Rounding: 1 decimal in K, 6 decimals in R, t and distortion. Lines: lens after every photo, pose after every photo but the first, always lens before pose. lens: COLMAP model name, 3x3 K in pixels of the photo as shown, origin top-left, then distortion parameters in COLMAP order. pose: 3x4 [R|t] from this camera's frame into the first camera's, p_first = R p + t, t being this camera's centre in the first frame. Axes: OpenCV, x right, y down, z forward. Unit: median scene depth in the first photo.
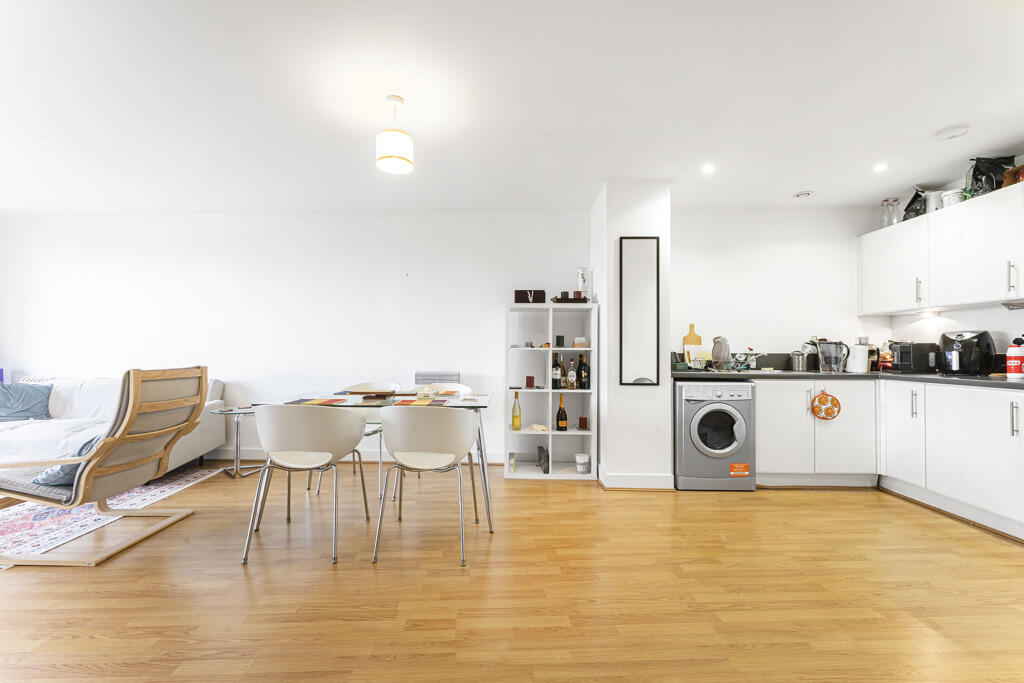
lens RADIAL K [[414.0, 0, 513.1], [0, 414.0, 343.7], [0, 0, 1]] dist [0.002507, 0.000219]
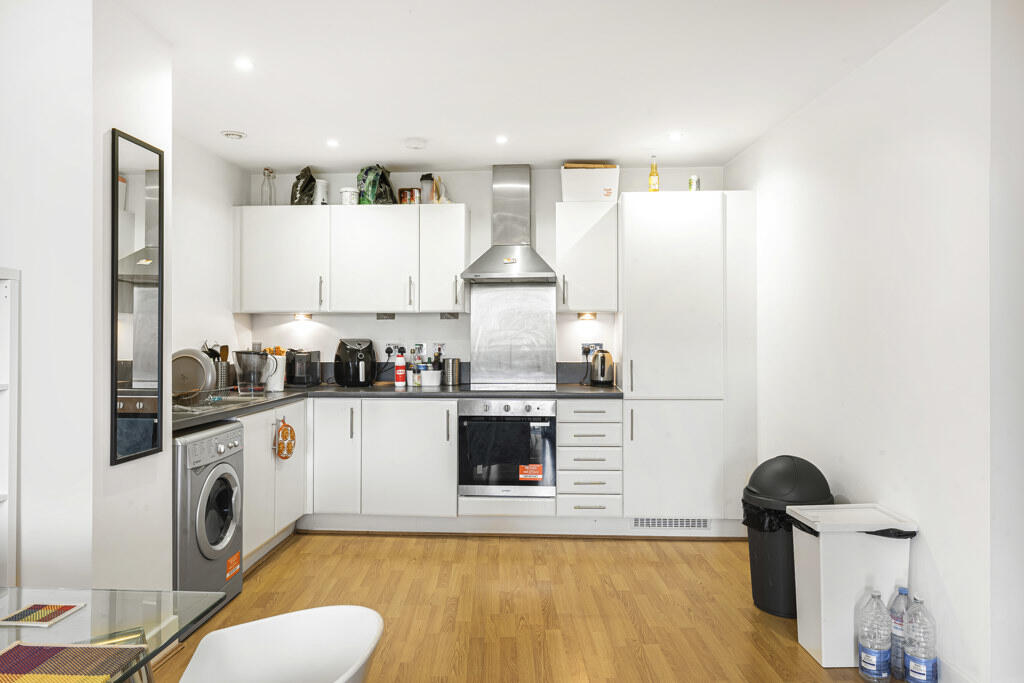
lens RADIAL K [[673.6, 0, 512.4], [0, 673.6, 339.5], [0, 0, 1]] dist [0.007289, 0.001270]
pose [[0.074683, -0.004760, 0.997196, -0.424958], [-0.016994, 0.999837, 0.006045, -0.045272], [-0.997063, -0.017398, 0.074590, 0.521584]]
